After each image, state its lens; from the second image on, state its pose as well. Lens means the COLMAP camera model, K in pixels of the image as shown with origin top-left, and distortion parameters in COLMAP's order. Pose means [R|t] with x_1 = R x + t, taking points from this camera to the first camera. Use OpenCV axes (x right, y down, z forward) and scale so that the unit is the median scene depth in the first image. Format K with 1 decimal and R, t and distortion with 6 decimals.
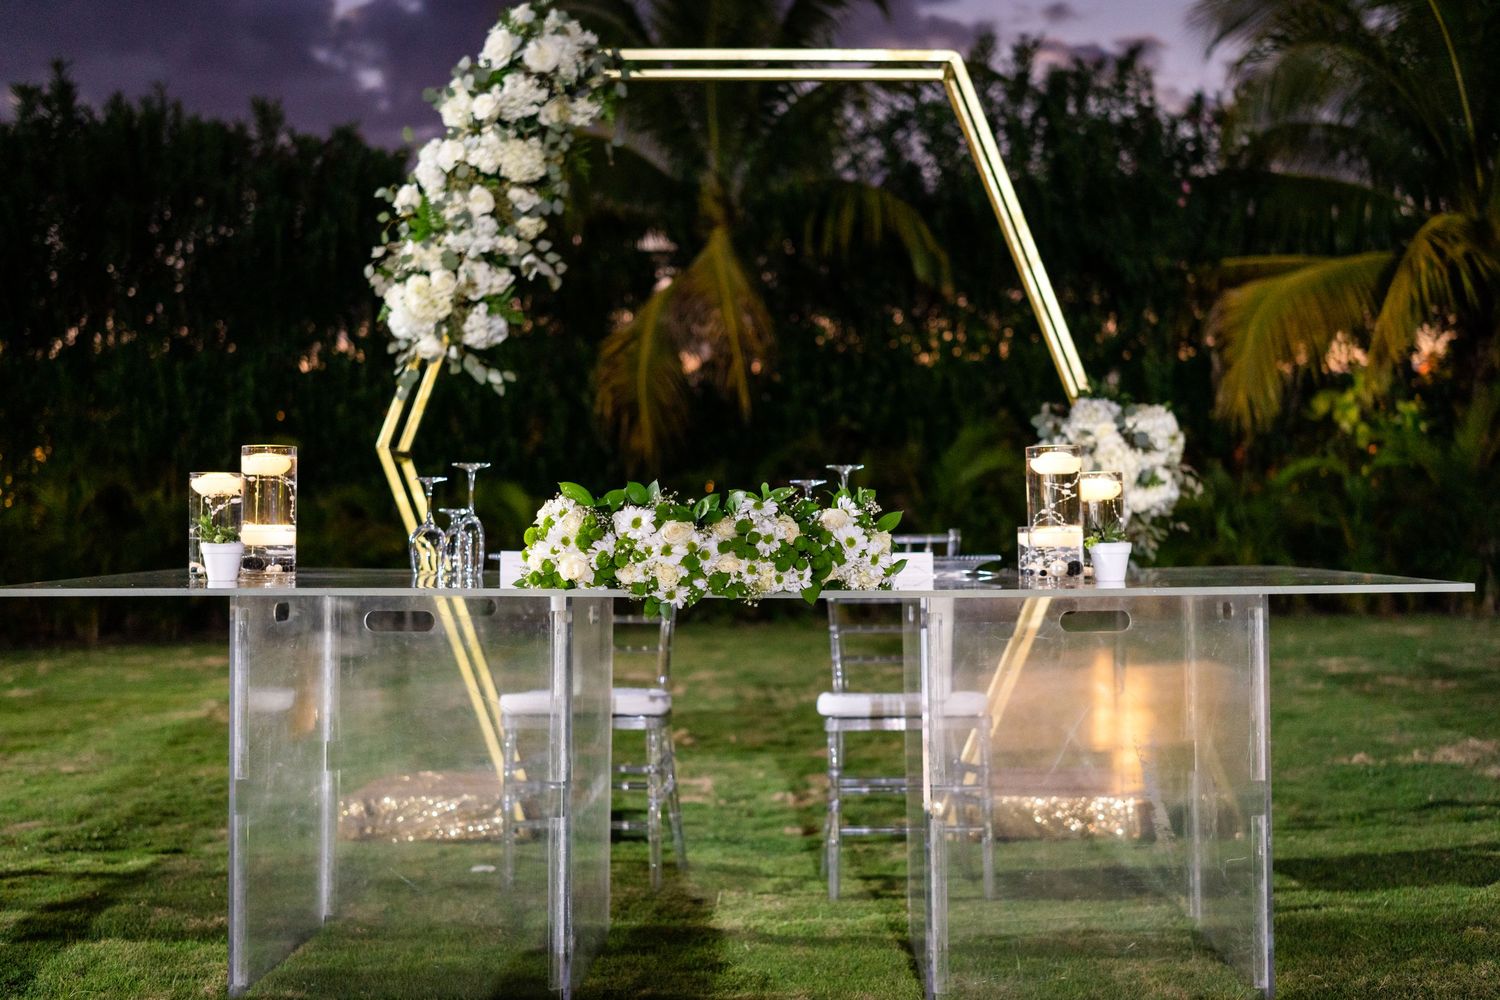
lens RADIAL K [[1801.8, 0, 750.8], [0, 1801.8, 497.0], [0, 0, 1]] dist [-0.023096, 0.000000]
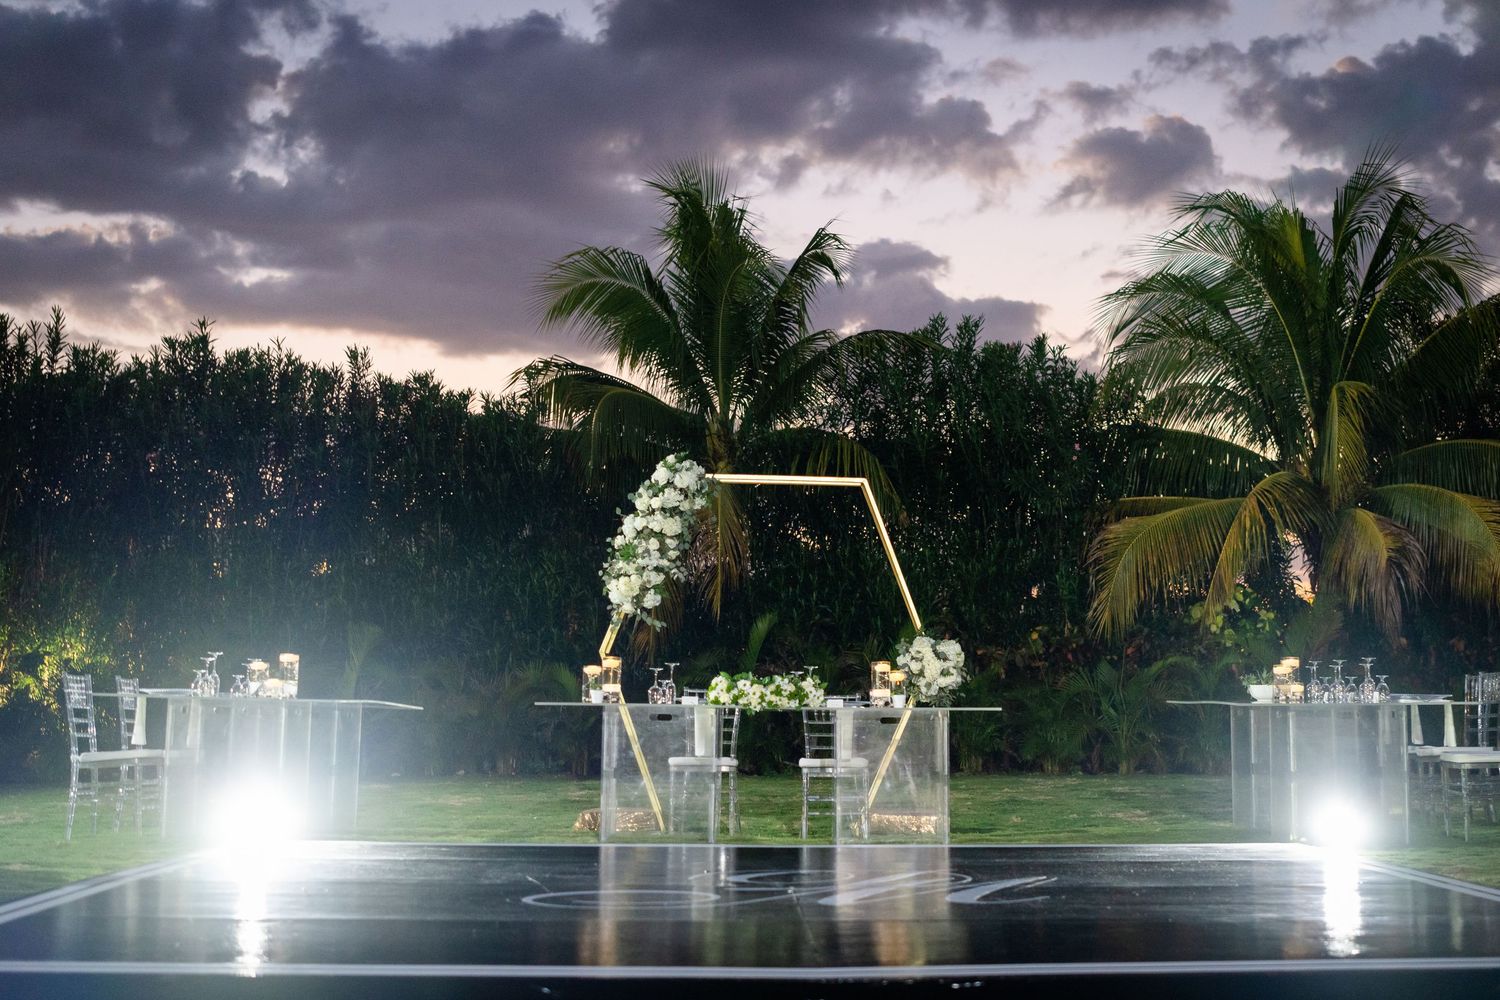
lens RADIAL K [[1801.8, 0, 758.7], [0, 1801.8, 504.0], [0, 0, 1]] dist [-0.023096, 0.000000]
pose [[0.999754, 0.018099, 0.012855, -0.047780], [-0.016769, 0.995150, -0.096929, 0.002304], [-0.014547, 0.096689, 0.995208, -1.256097]]
